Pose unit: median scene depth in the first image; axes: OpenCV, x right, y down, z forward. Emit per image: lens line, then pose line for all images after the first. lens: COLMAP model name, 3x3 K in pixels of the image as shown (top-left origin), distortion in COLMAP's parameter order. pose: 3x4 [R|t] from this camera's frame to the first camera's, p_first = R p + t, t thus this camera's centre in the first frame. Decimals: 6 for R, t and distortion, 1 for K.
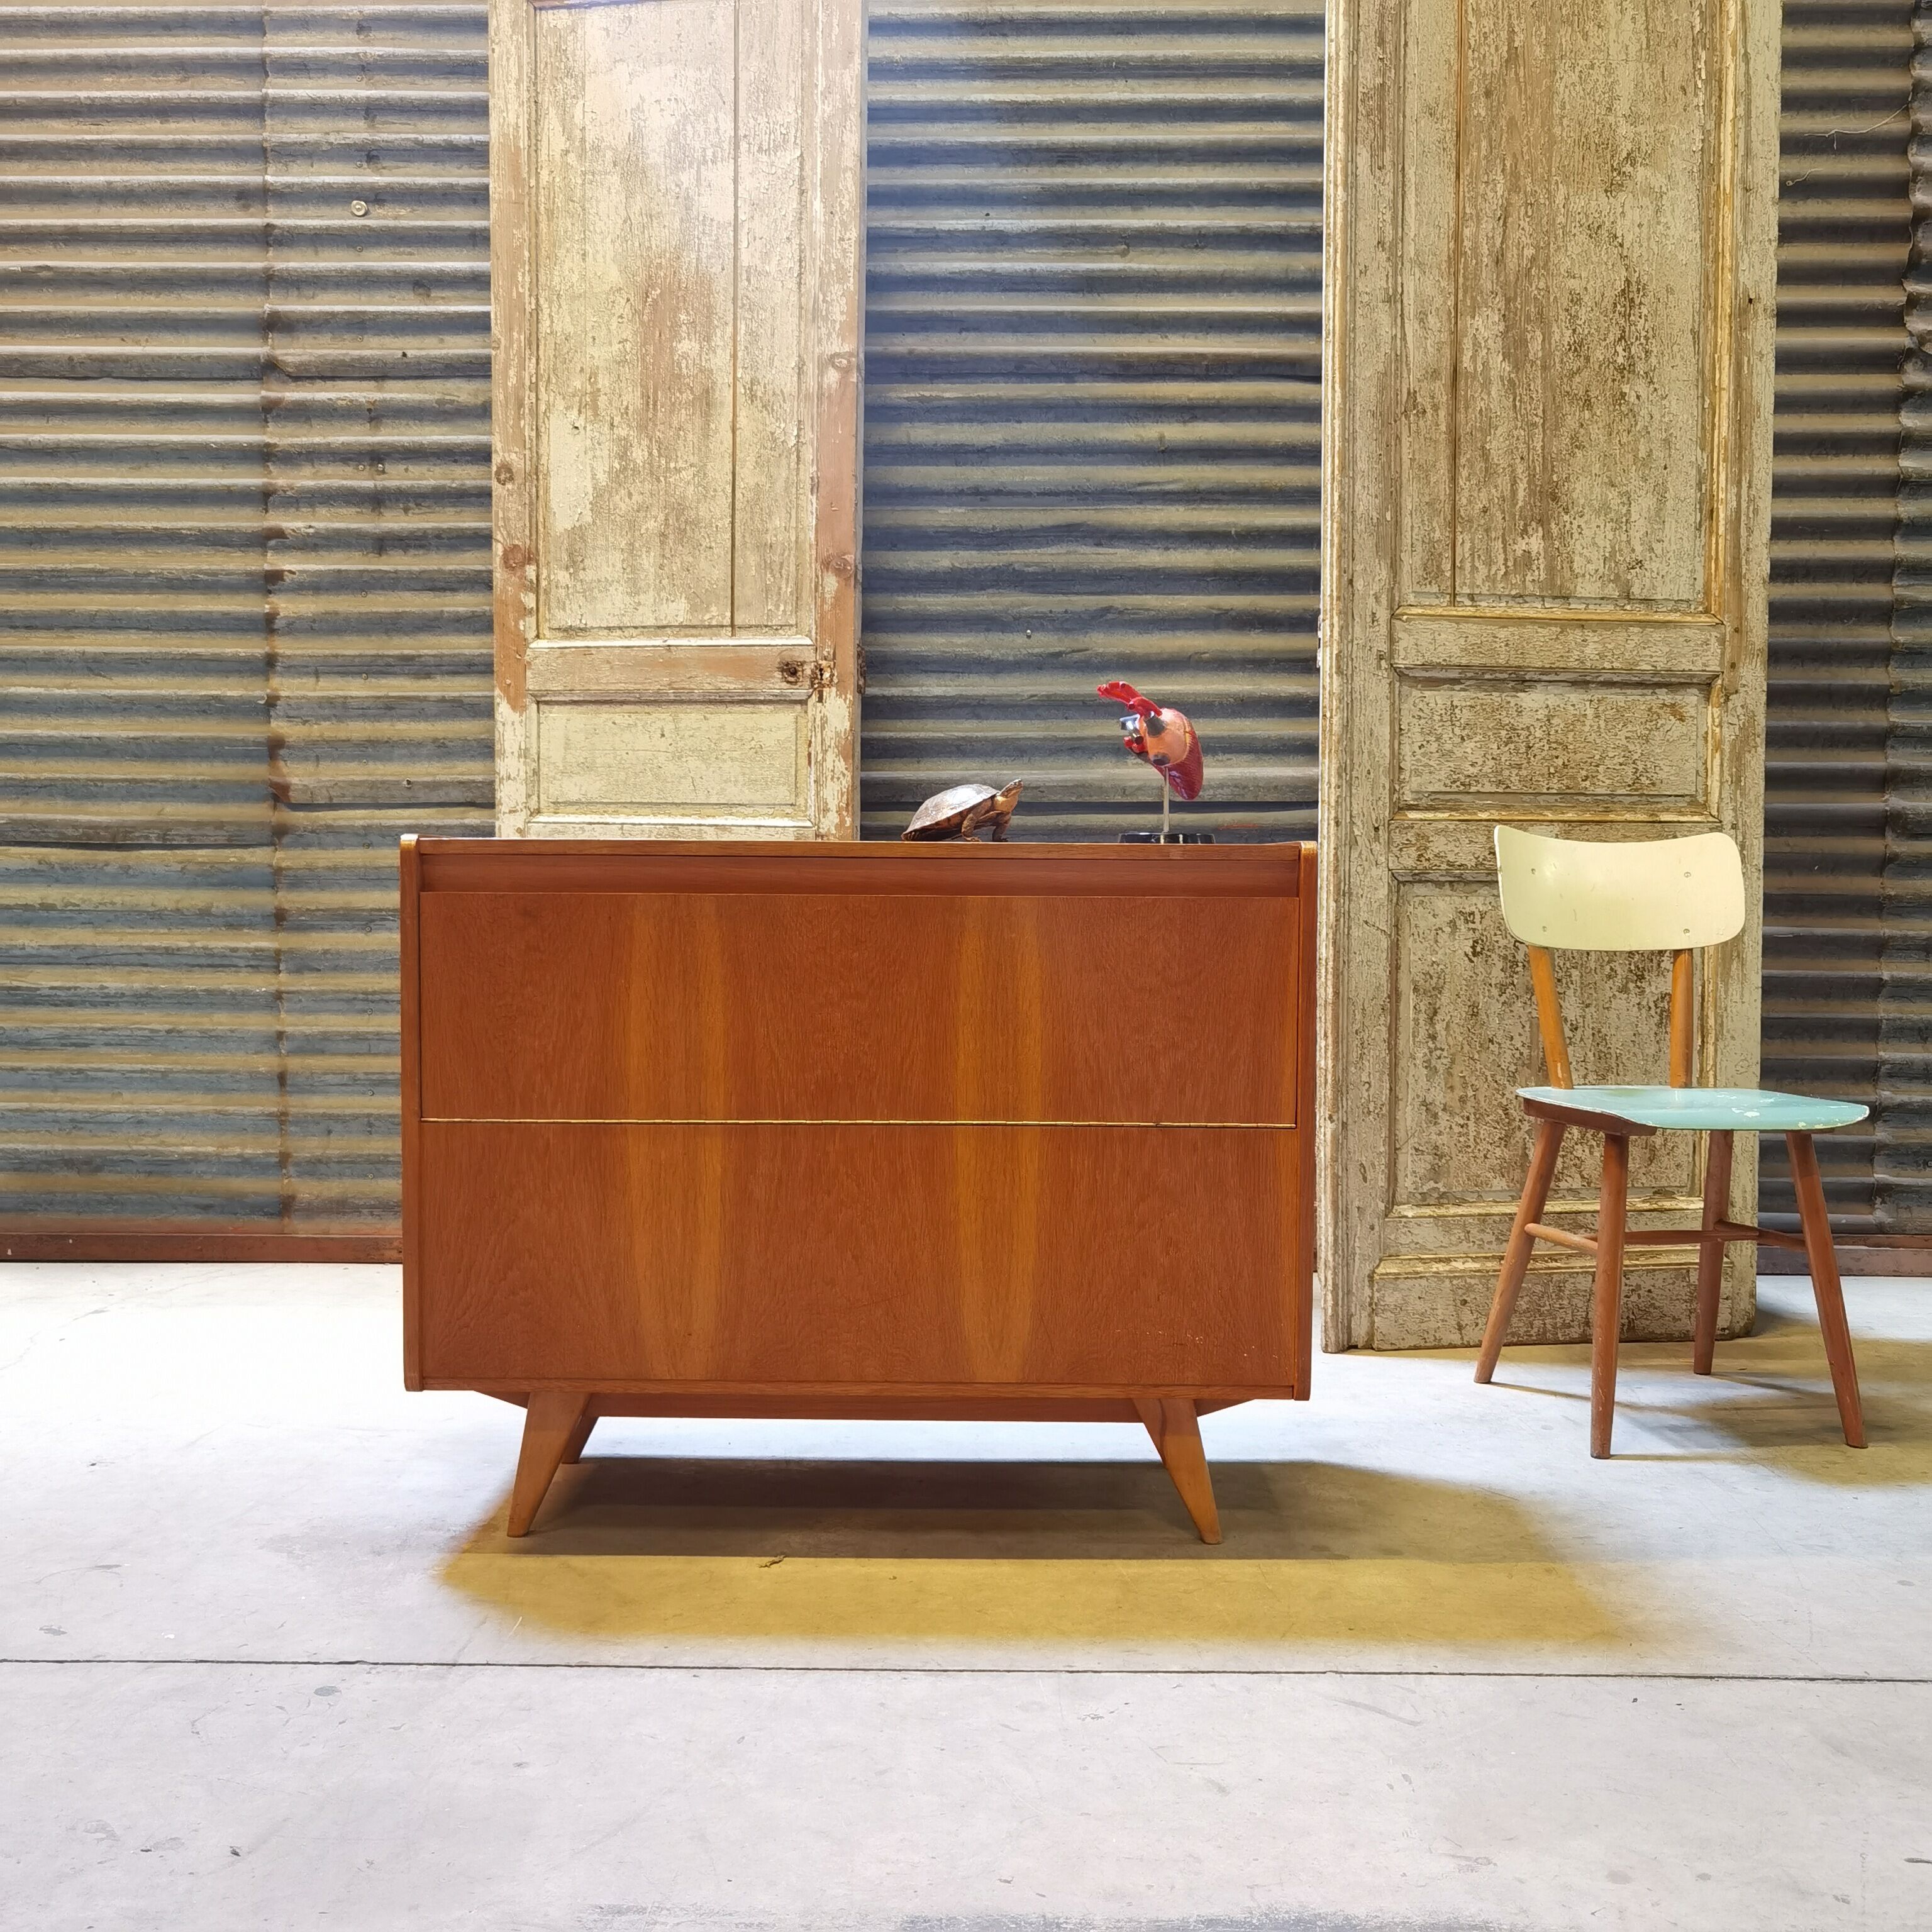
lens RADIAL K [[2048.0, 0, 974.1], [0, 2048.0, 980.9], [0, 0, 1]] dist [-0.099487, 0.269153]
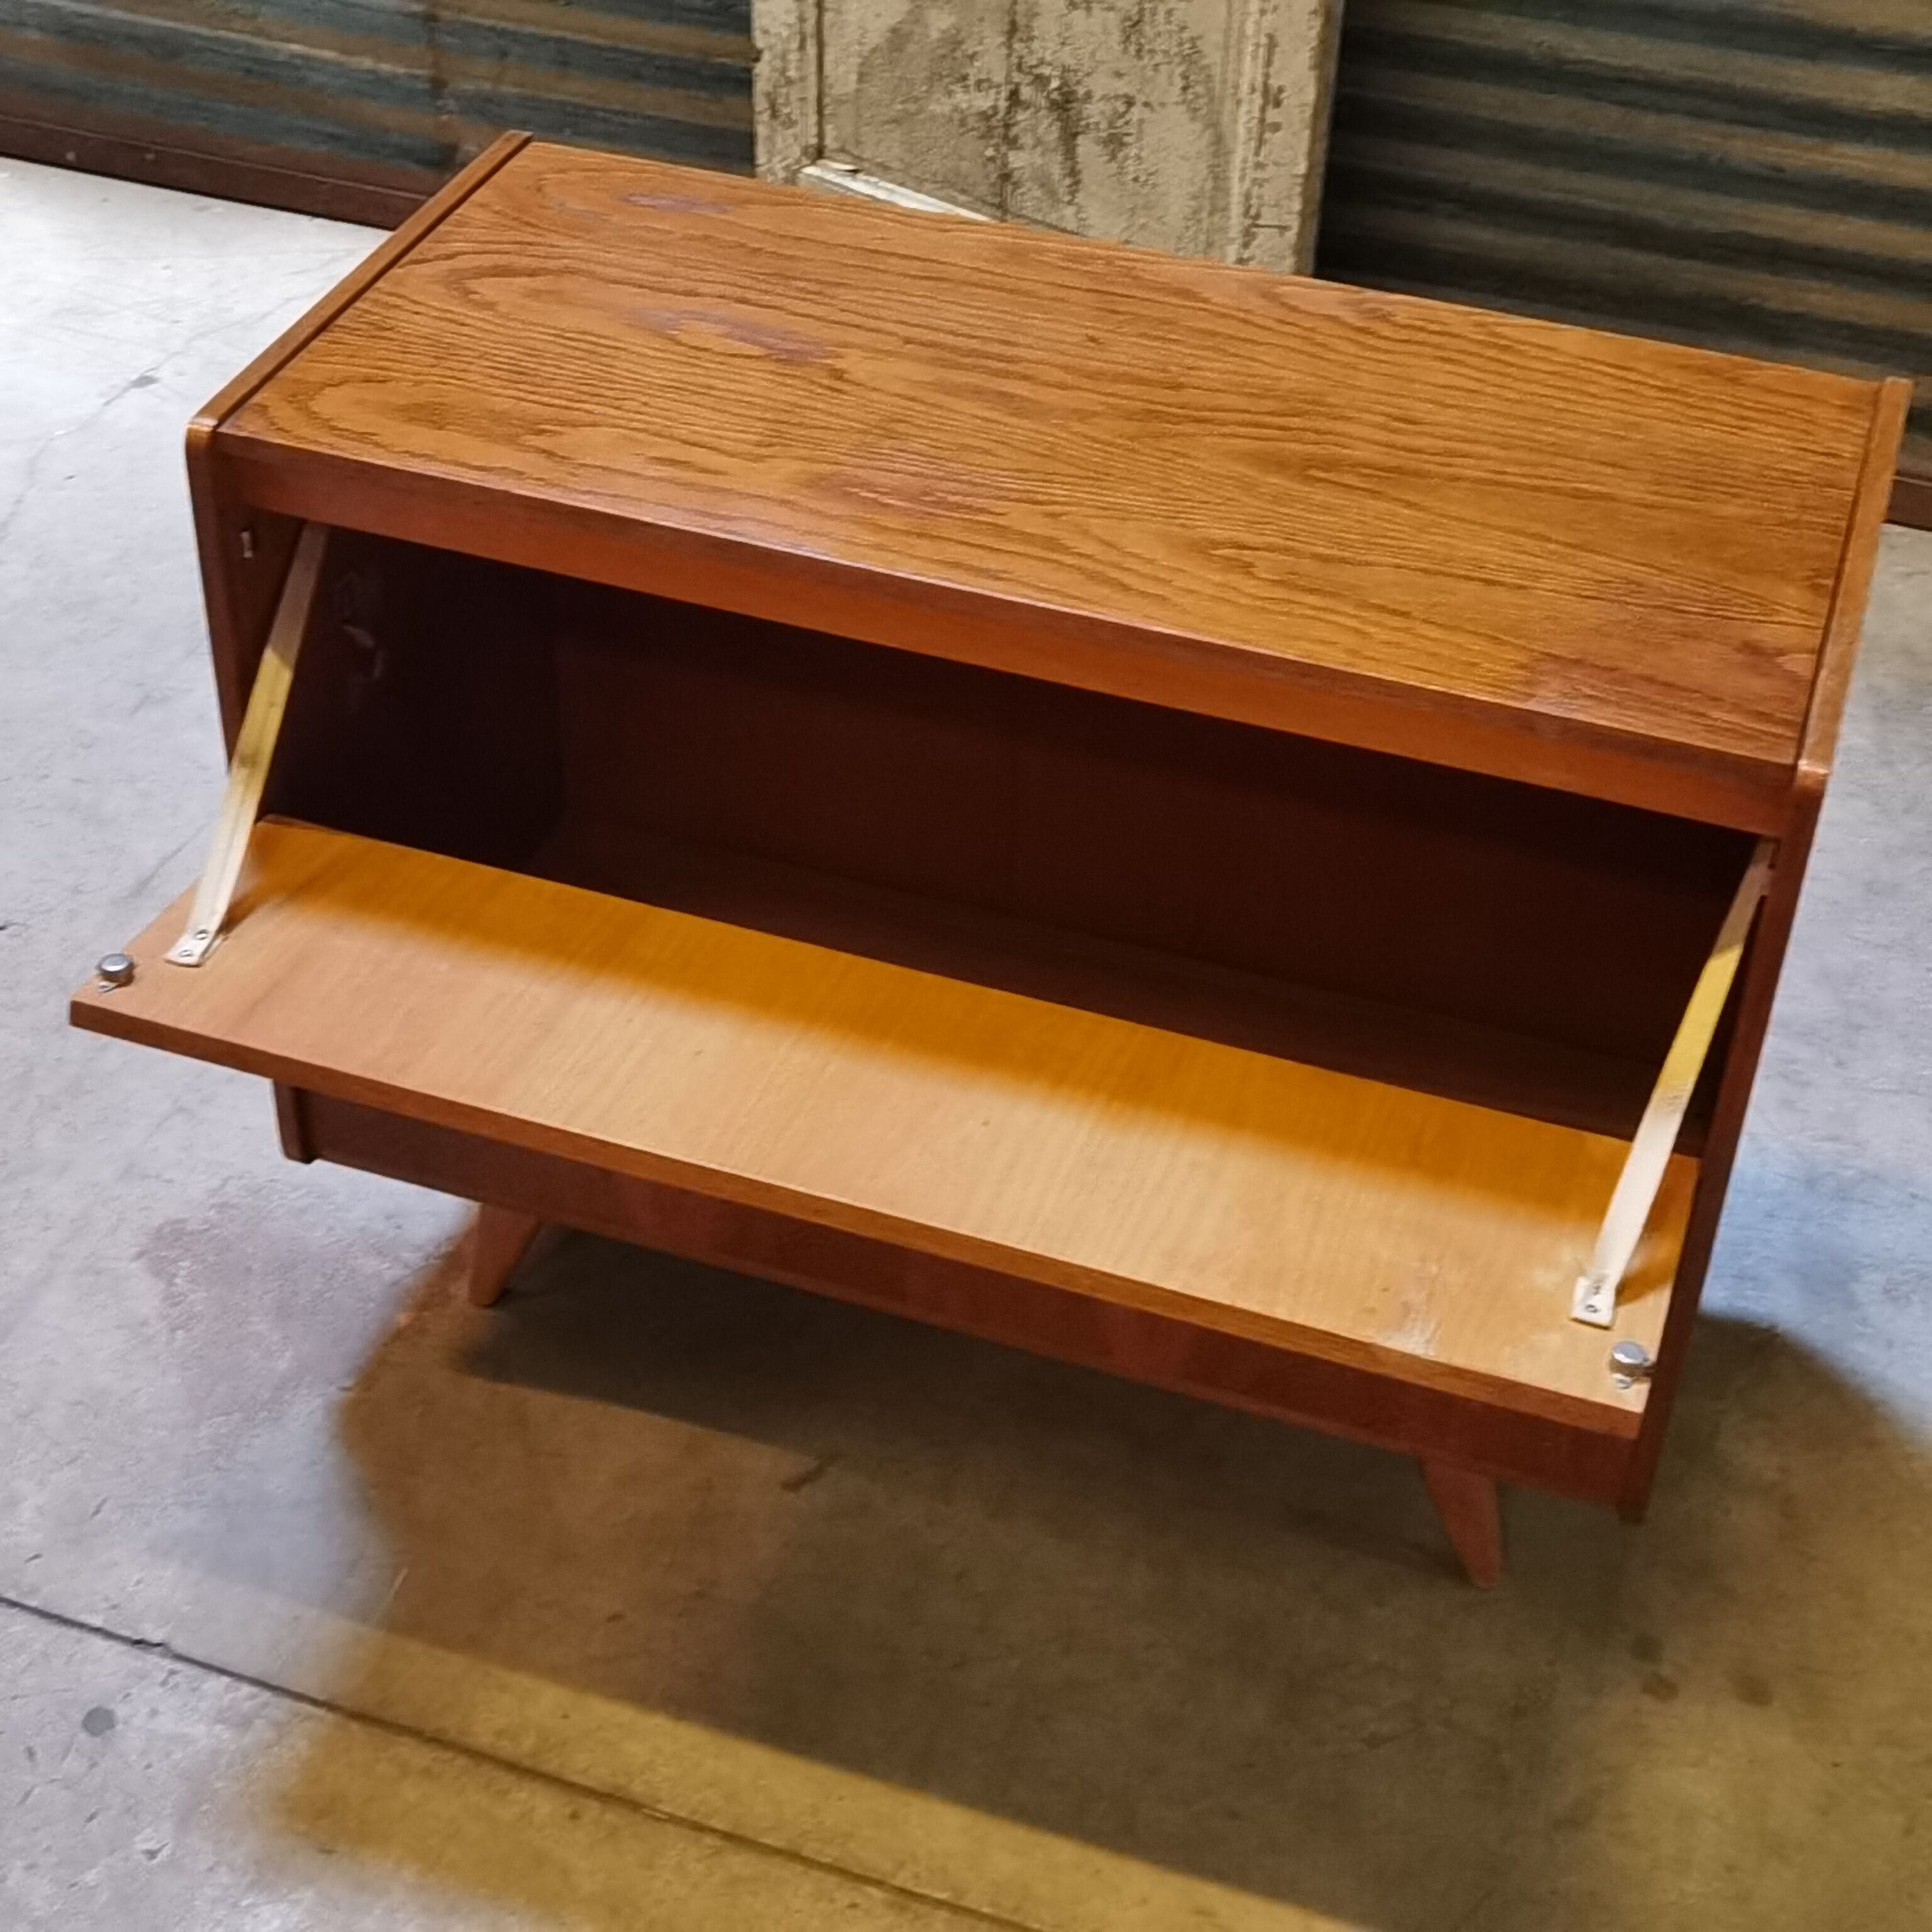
lens RADIAL K [[3103.9, 0, 934.1], [0, 3103.9, 931.5], [0, 0, 1]] dist [-0.095167, 0.230803]
pose [[0.947215, 0.214048, -0.238678, 0.099143], [-0.035605, 0.810105, 0.585203, -0.312017], [0.318615, -0.545815, 0.774965, 0.219678]]
